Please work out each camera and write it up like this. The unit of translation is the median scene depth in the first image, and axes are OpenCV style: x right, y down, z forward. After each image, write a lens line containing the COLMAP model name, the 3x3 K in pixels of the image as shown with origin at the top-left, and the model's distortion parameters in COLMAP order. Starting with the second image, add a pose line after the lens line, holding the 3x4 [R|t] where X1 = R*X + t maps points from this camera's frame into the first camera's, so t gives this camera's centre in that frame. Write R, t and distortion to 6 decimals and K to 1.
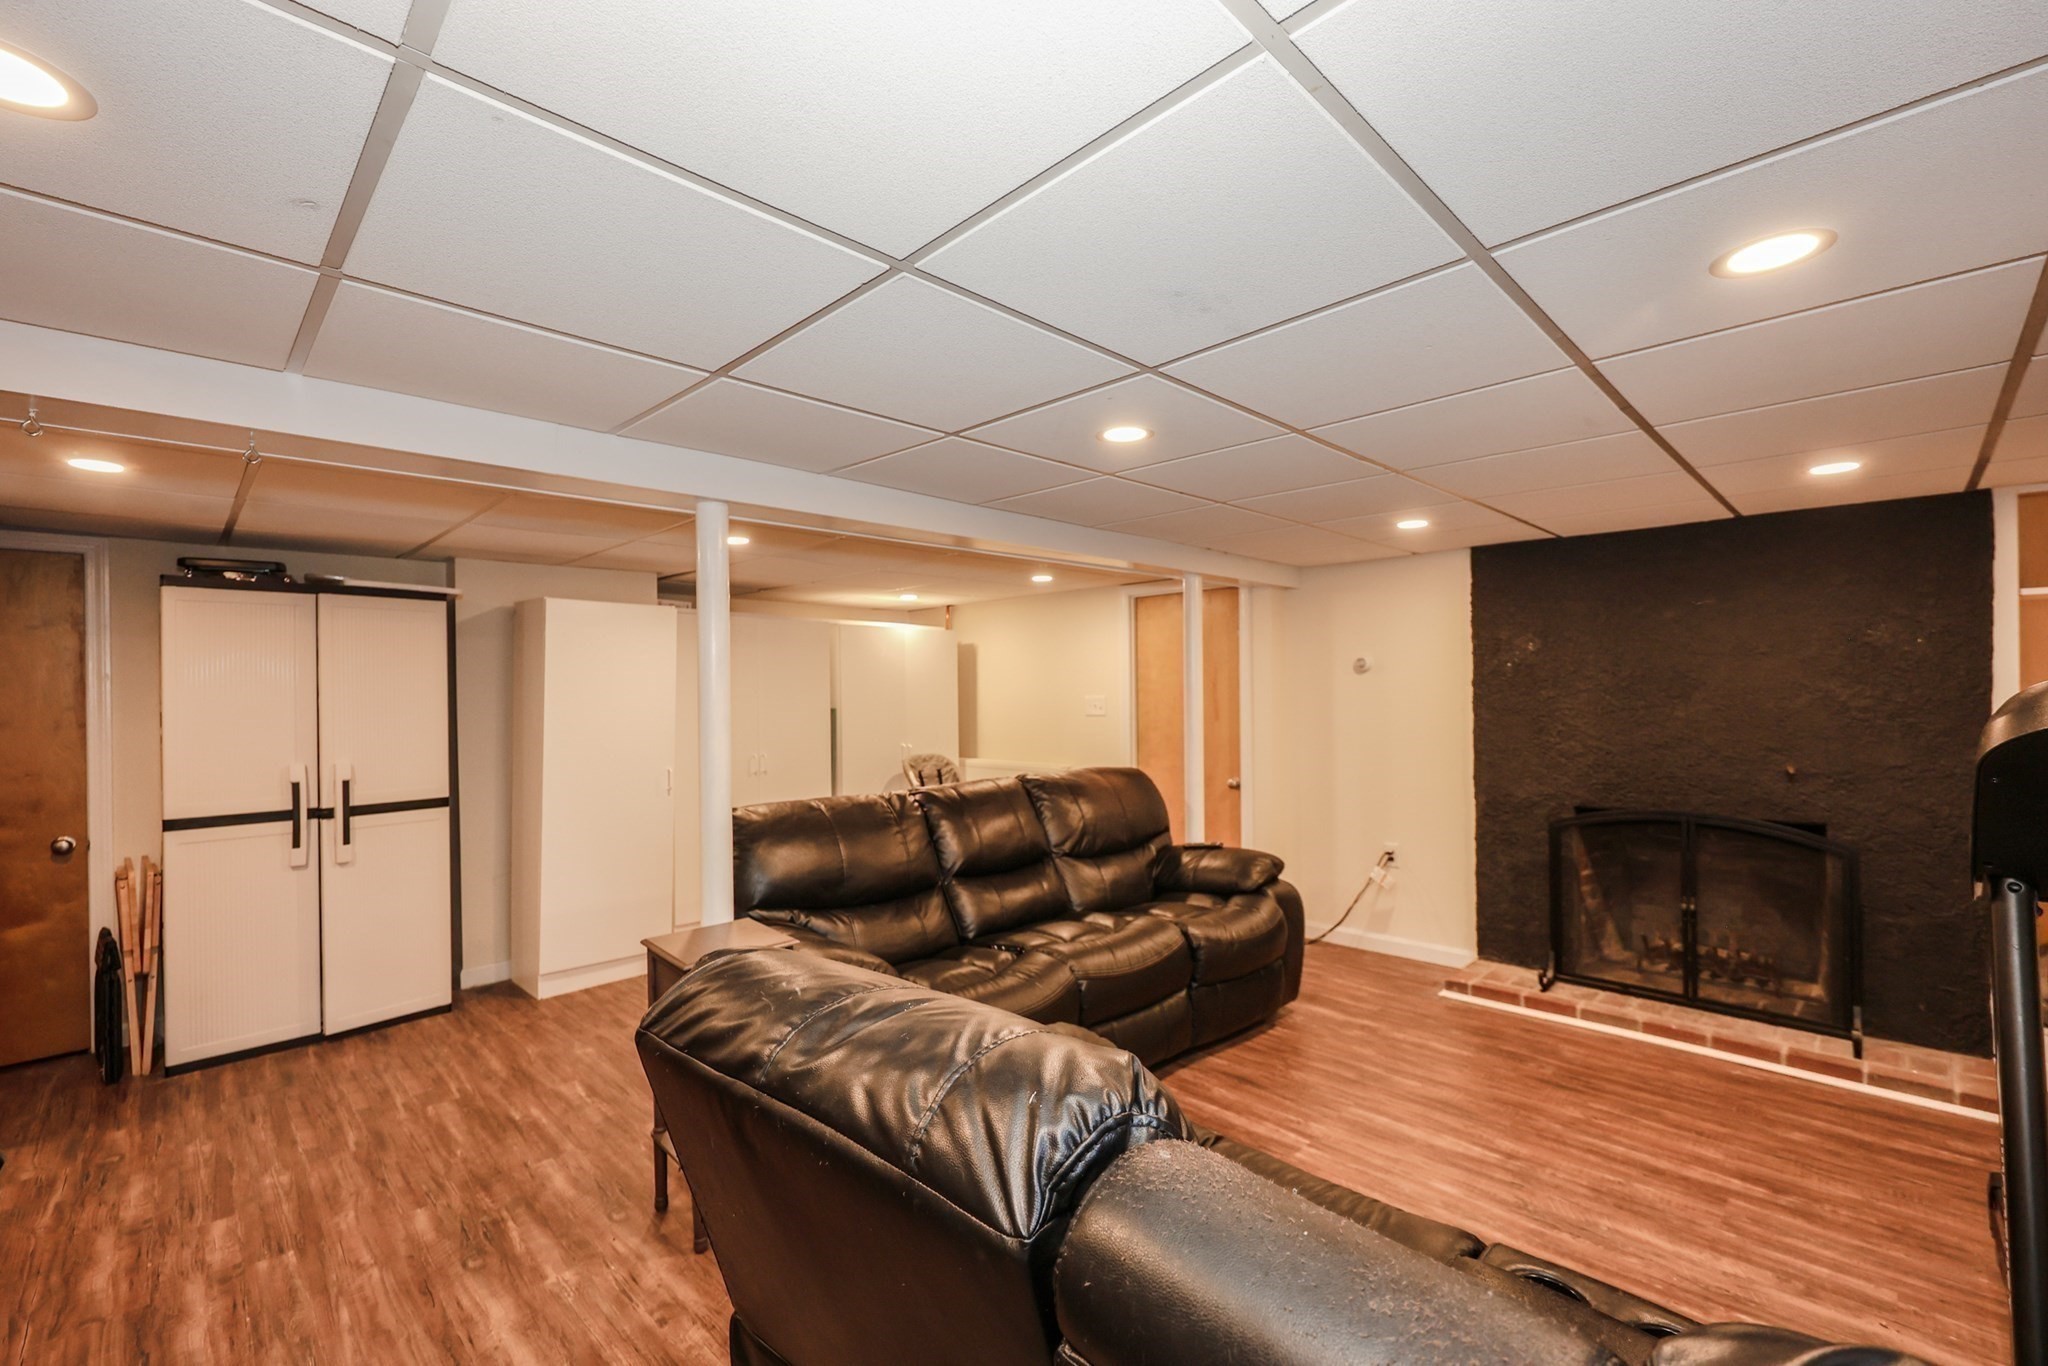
lens RADIAL K [[811.1, 0, 1019.8], [0, 811.1, 678.6], [0, 0, 1]] dist [0.001771, -0.000237]
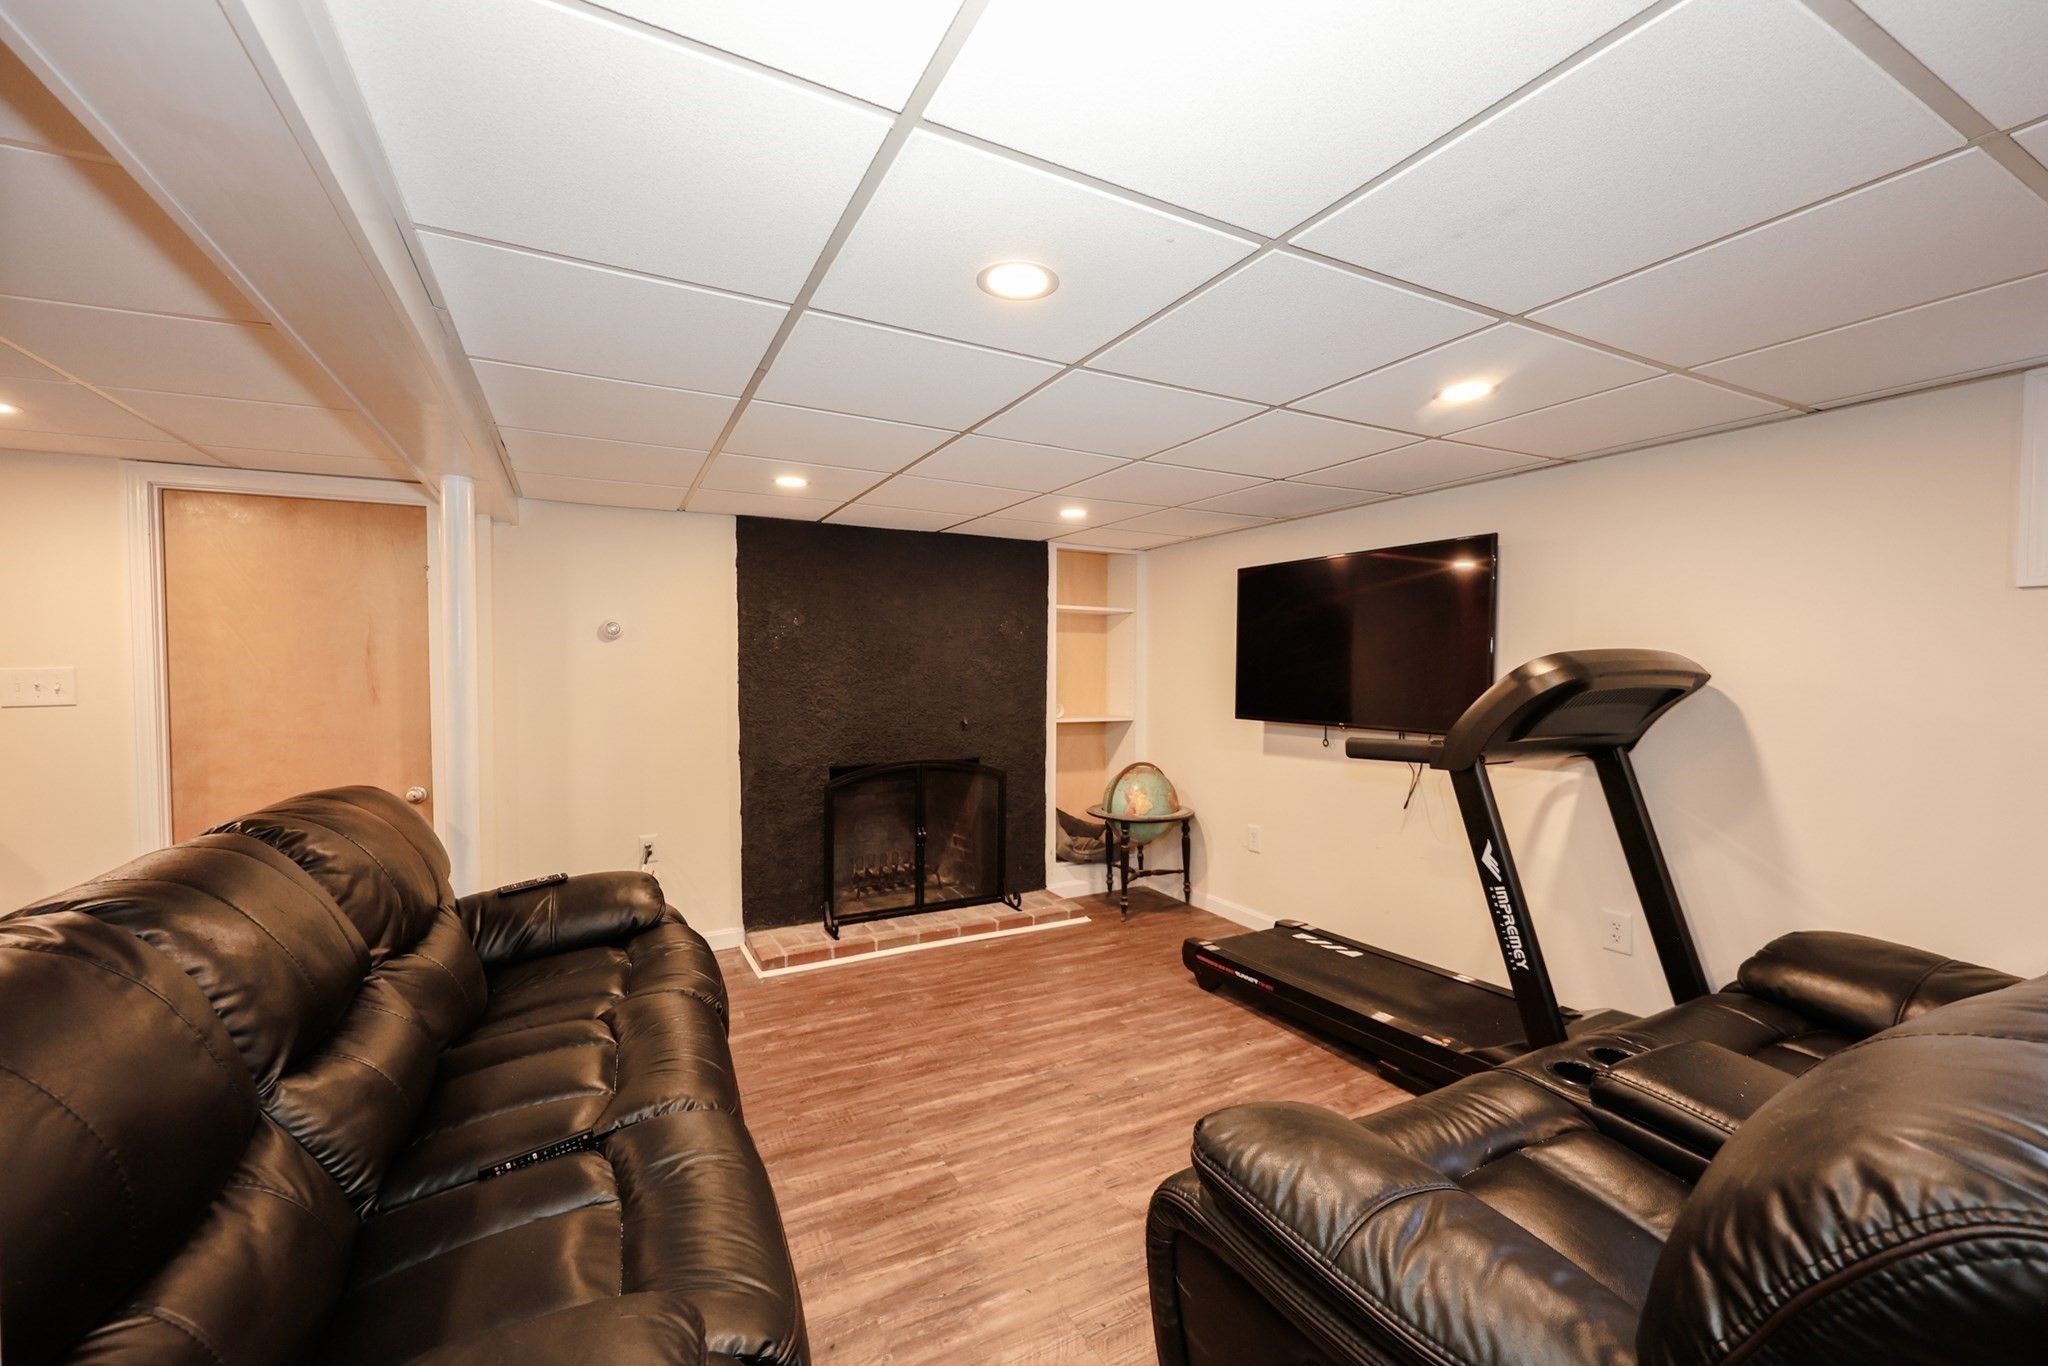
lens RADIAL K [[811.1, 0, 1019.8], [0, 811.1, 678.6], [0, 0, 1]] dist [0.001771, -0.000237]
pose [[0.327064, -0.006307, 0.944981, -0.315050], [-0.020398, 0.999698, 0.013732, 0.016935], [-0.944782, -0.023767, 0.326836, 0.440976]]
